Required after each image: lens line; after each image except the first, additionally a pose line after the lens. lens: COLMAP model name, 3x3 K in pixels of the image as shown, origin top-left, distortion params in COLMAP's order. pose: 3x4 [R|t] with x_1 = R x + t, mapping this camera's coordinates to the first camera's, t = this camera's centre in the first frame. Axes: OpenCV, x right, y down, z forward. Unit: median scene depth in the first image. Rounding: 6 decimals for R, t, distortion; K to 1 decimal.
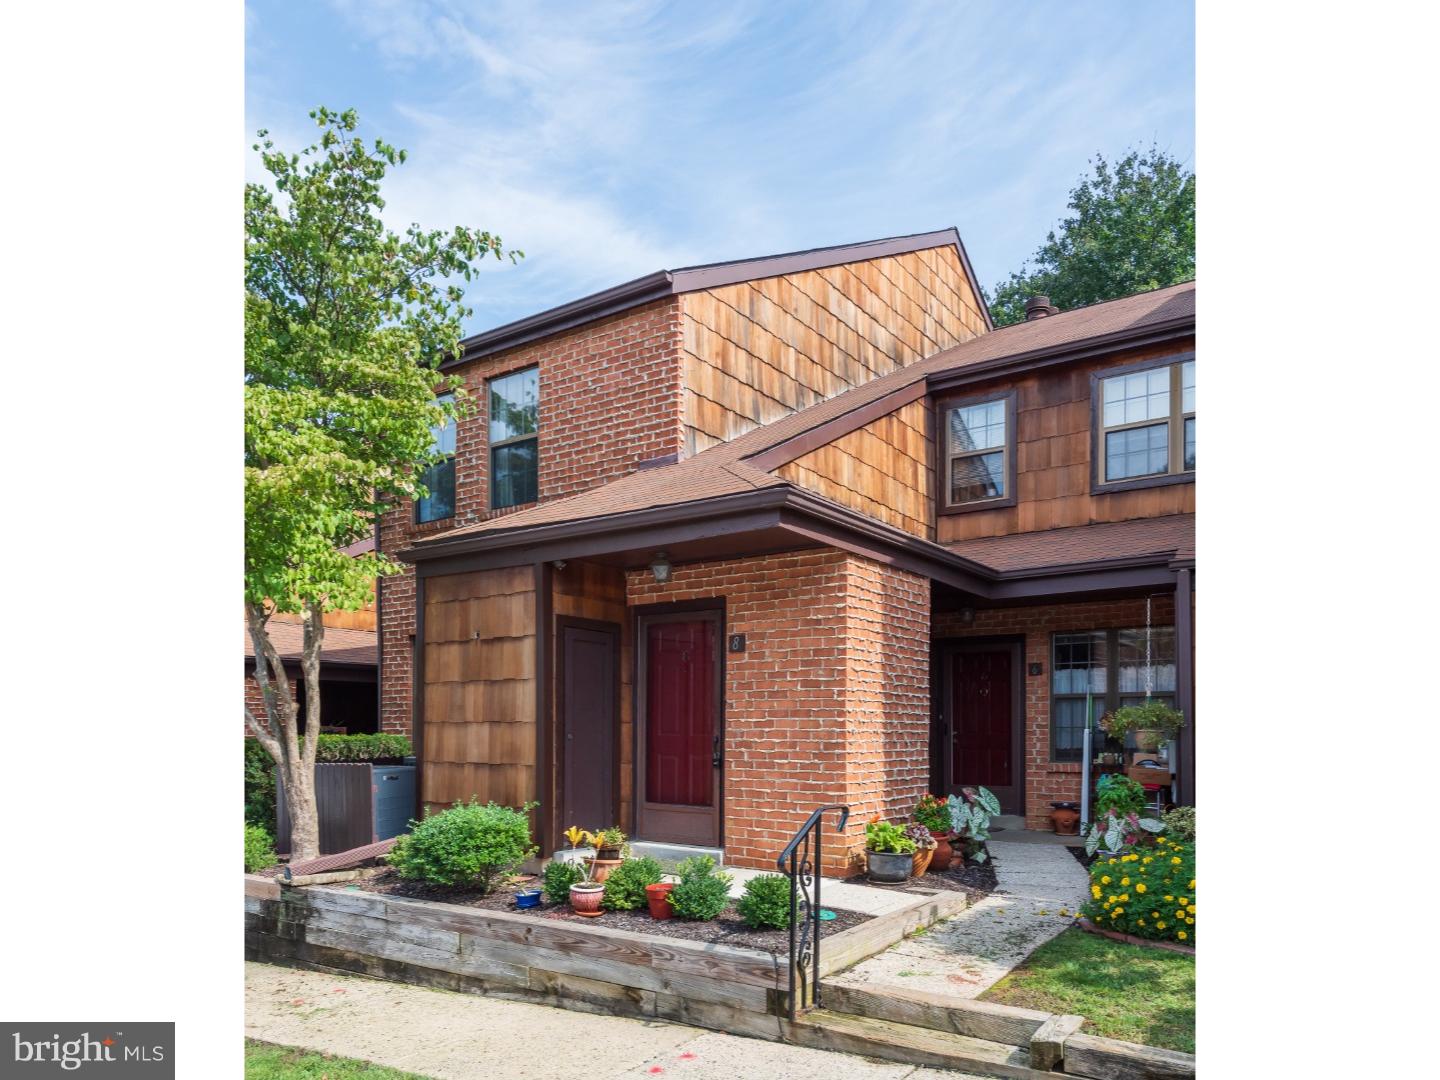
lens RADIAL K [[1003.6, 0, 741.0], [0, 1003.6, 611.2], [0, 0, 1]] dist [0.024745, -0.009079]
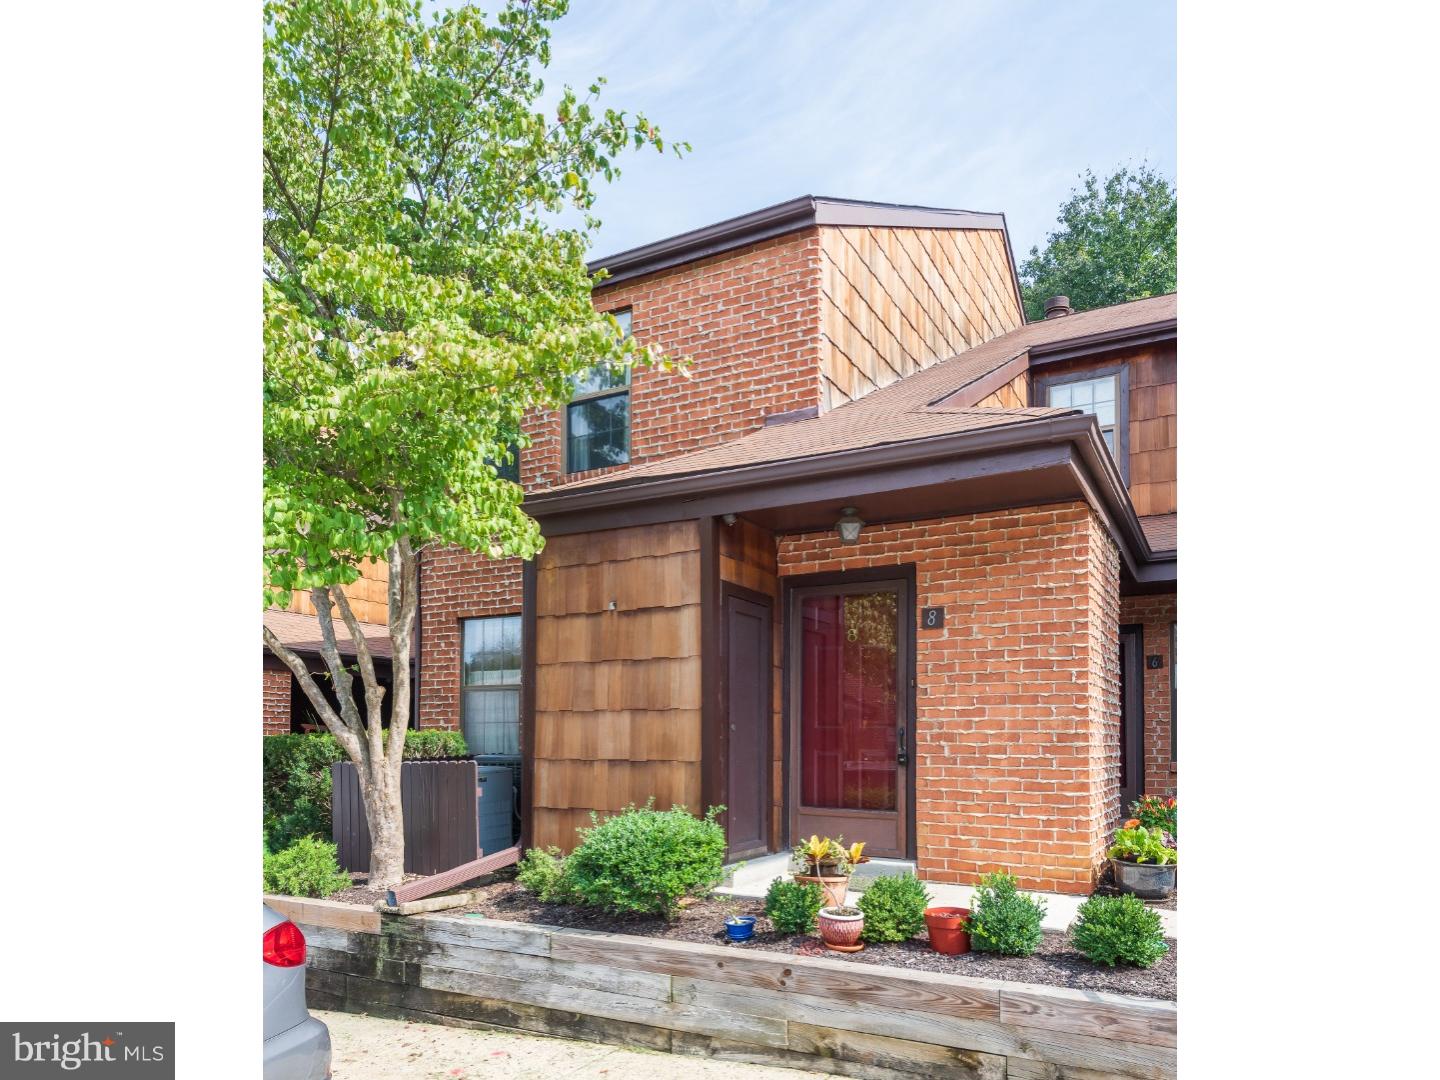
lens RADIAL K [[903.0, 0, 658.1], [0, 903.0, 626.6], [0, 0, 1]] dist [0.017858, -0.002486]
pose [[0.993525, 0.014924, 0.112626, -0.317795], [-0.013271, 0.999793, -0.015406, 0.053409], [-0.112832, 0.013812, 0.993518, 0.262726]]
